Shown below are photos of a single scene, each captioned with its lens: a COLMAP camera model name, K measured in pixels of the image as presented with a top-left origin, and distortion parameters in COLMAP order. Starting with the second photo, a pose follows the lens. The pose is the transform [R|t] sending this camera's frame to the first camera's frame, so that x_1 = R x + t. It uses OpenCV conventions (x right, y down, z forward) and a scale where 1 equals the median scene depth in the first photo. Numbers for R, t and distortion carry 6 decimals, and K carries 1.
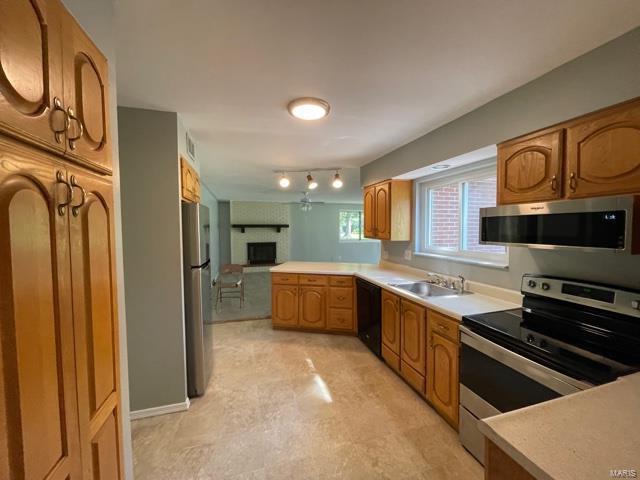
lens RADIAL K [[259.6, 0, 320.0], [0, 259.6, 240.0], [0, 0, 1]] dist [-0.001803, -0.000482]
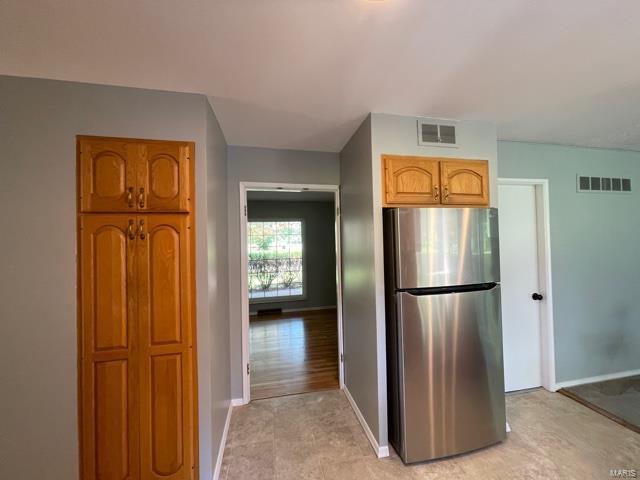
lens RADIAL K [[259.6, 0, 320.0], [0, 259.6, 240.0], [0, 0, 1]] dist [-0.001803, -0.000482]
pose [[-0.084340, -0.007809, -0.996406, 0.345519], [-0.026069, 0.999644, -0.005627, -0.035915], [0.996096, 0.025501, -0.084513, 0.876503]]
